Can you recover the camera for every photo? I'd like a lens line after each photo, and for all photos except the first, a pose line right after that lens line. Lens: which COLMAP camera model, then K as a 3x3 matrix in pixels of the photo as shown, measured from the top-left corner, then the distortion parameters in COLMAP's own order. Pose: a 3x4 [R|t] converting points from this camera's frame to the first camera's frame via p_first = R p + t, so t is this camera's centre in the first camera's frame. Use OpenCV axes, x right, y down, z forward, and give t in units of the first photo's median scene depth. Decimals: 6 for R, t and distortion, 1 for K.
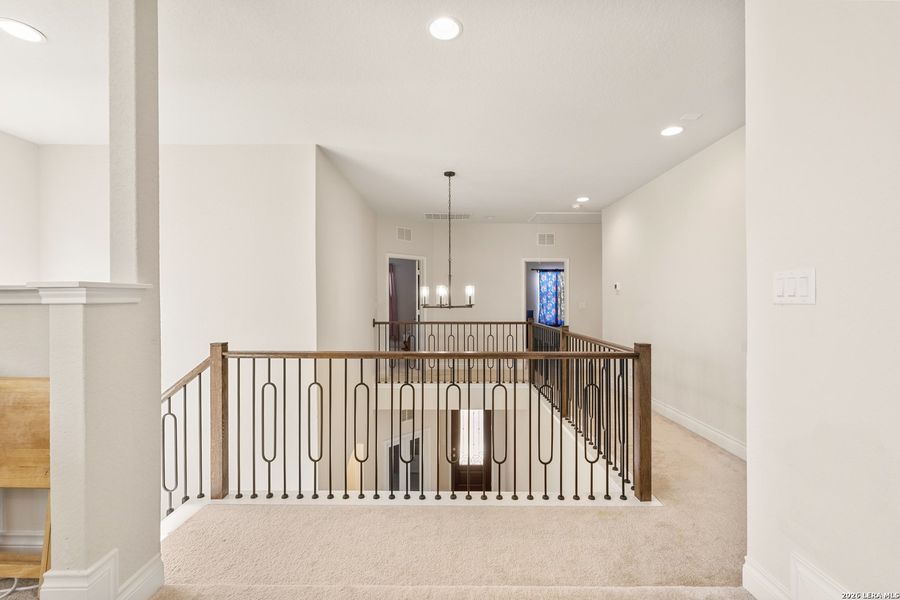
lens RADIAL K [[408.8, 0, 449.0], [0, 408.8, 300.6], [0, 0, 1]] dist [0.000833, -0.000724]
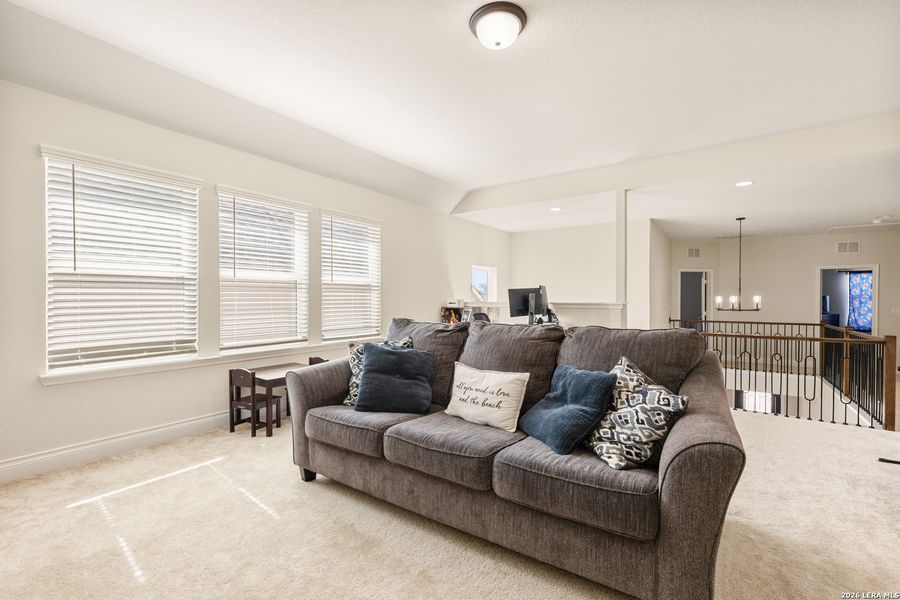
lens RADIAL K [[408.8, 0, 444.1], [0, 408.8, 303.6], [0, 0, 1]] dist [0.000833, -0.000724]
pose [[0.824787, 0.009330, -0.565367, -0.029978], [-0.003881, 0.999934, 0.010840, -0.013665], [0.565431, -0.006747, 0.824768, -0.556747]]
